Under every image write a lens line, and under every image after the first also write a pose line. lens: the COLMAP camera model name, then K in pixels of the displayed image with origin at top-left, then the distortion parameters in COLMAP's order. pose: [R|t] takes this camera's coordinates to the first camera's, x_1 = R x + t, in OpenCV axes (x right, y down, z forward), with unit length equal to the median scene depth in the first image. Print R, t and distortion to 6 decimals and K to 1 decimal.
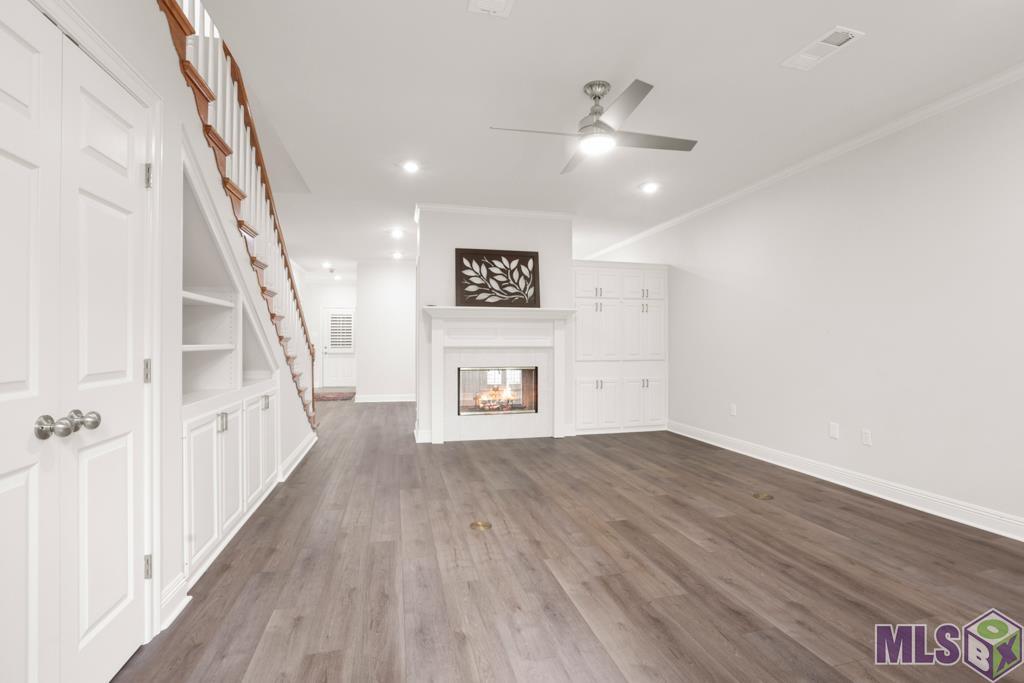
lens RADIAL K [[473.5, 0, 512.0], [0, 473.5, 341.5], [0, 0, 1]] dist [-0.038409, 0.000224]
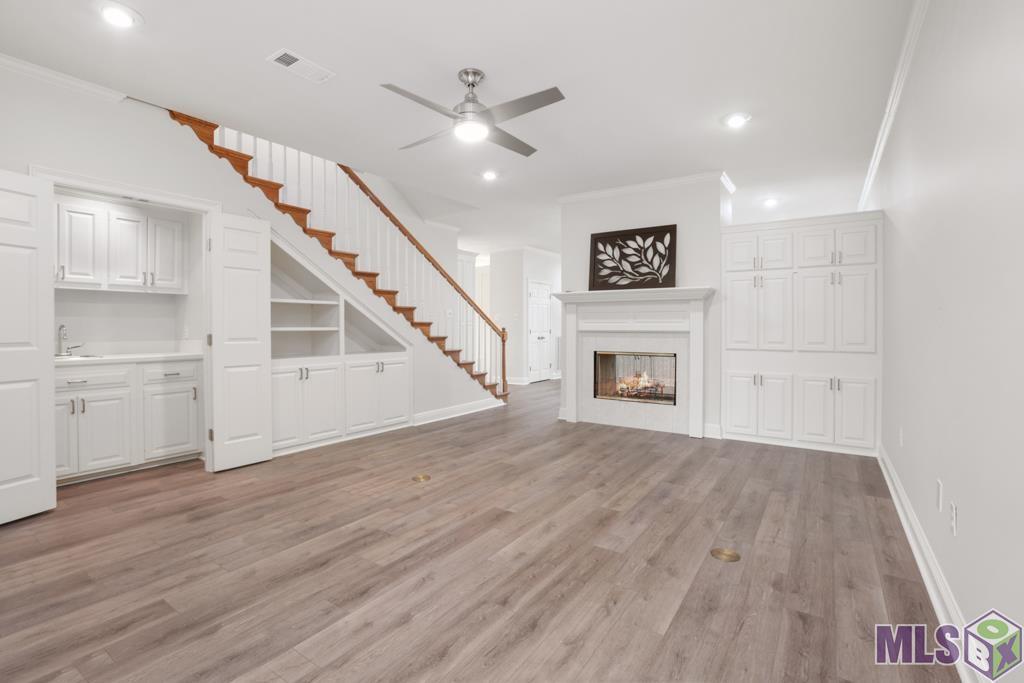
lens RADIAL K [[466.0, 0, 514.3], [0, 466.0, 321.2], [0, 0, 1]] dist [-0.043600, 0.000270]
pose [[0.667847, -0.003490, -0.744290, 0.737875], [-0.000063, 0.999989, -0.004745, -0.005426], [0.744298, 0.003216, 0.667839, 0.286674]]
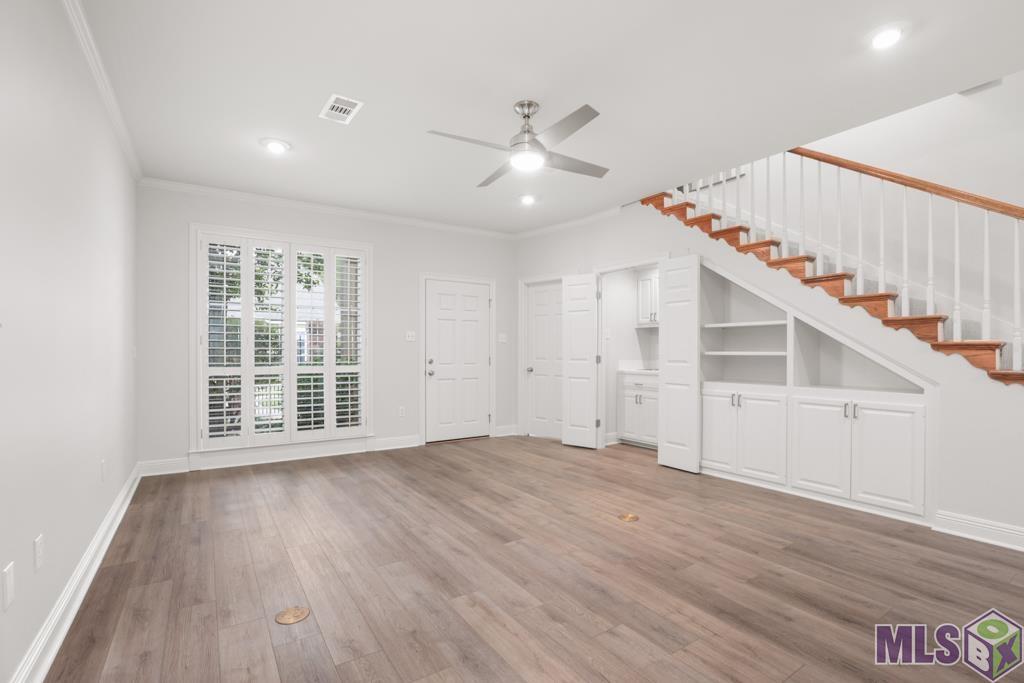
lens RADIAL K [[473.5, 0, 512.0], [0, 473.5, 341.5], [0, 0, 1]] dist [-0.038409, 0.000224]
pose [[-0.940545, -0.002222, -0.339661, 0.424416], [0.005162, 0.999770, -0.020836, 0.000567], [0.339629, -0.021350, -0.940317, 1.465409]]
